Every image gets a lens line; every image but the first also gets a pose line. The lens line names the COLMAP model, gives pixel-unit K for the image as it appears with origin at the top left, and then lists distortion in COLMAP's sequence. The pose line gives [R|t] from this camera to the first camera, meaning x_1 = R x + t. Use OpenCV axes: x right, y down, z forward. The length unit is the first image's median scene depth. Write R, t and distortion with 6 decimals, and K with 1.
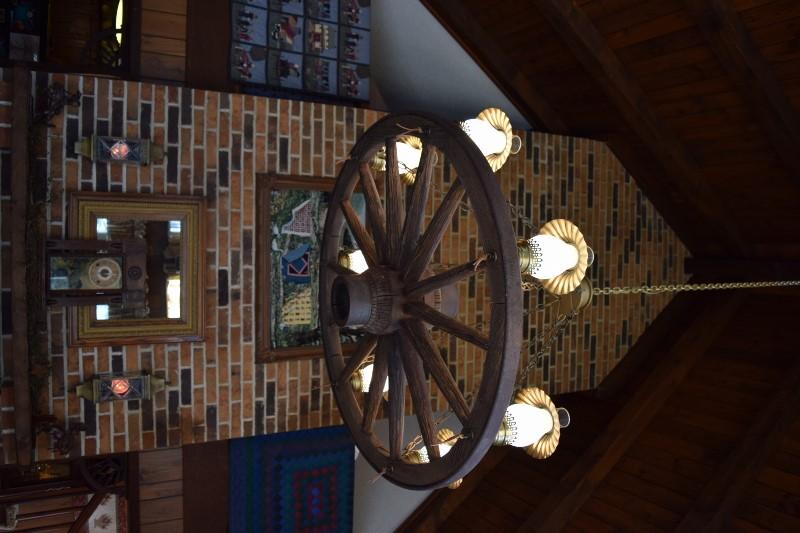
lens RADIAL K [[624.5, 0, 398.7], [0, 624.5, 265.1], [0, 0, 1]] dist [-0.093101, 0.020748]
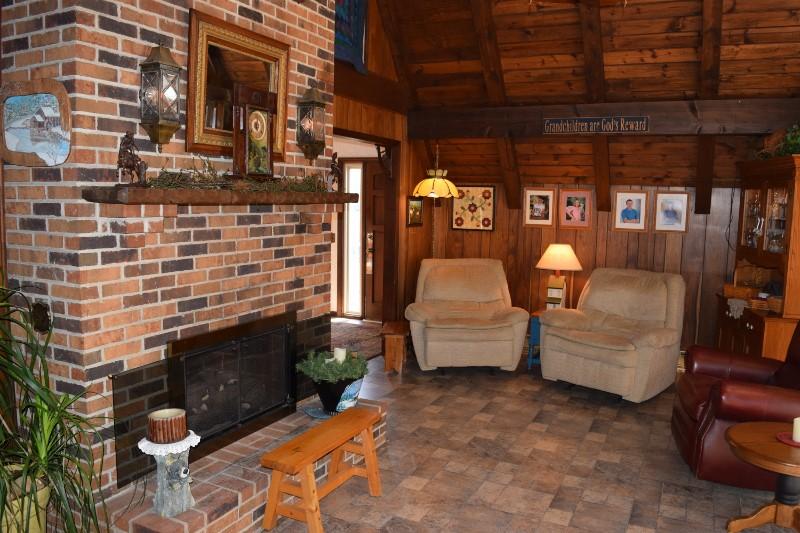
lens RADIAL K [[624.5, 0, 402.2], [0, 624.5, 267.5], [0, 0, 1]] dist [-0.093101, 0.020748]
pose [[0.445070, -0.837259, -0.317663, -0.220557], [0.471520, -0.082467, 0.877991, -0.799105], [-0.761303, -0.540552, 0.358080, 0.271916]]
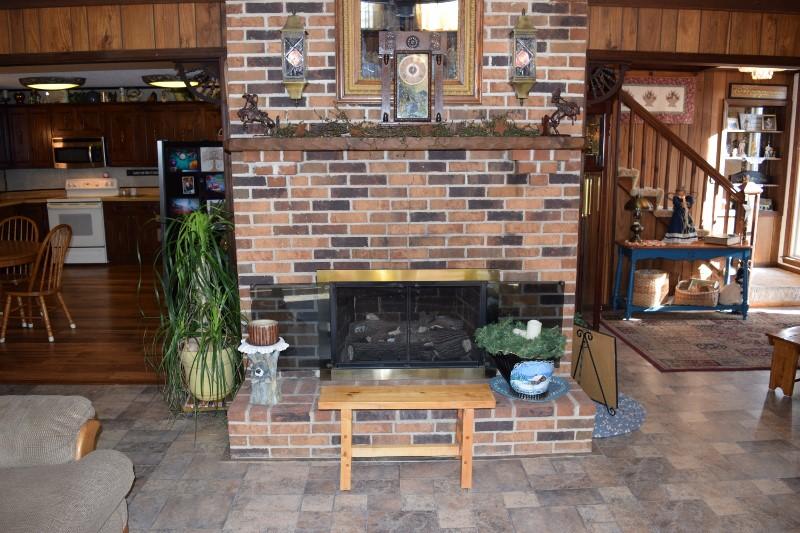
lens RADIAL K [[624.5, 0, 401.0], [0, 624.5, 268.0], [0, 0, 1]] dist [-0.093101, 0.020748]
pose [[-0.004248, -0.768151, -0.640255, -0.058833], [0.999949, 0.002611, -0.009767, 0.004199], [0.009175, -0.640263, 0.768101, -0.031613]]
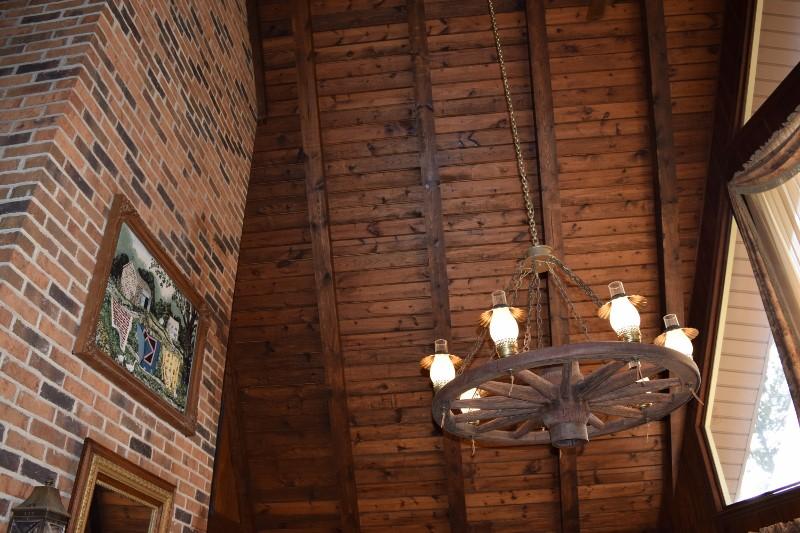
lens RADIAL K [[624.5, 0, 400.5], [0, 624.5, 266.1], [0, 0, 1]] dist [-0.093101, 0.020748]
pose [[0.446239, -0.791843, 0.416958, -0.299013], [0.145138, 0.523788, 0.839393, -0.768220], [-0.883066, -0.314054, 0.348661, 0.537965]]
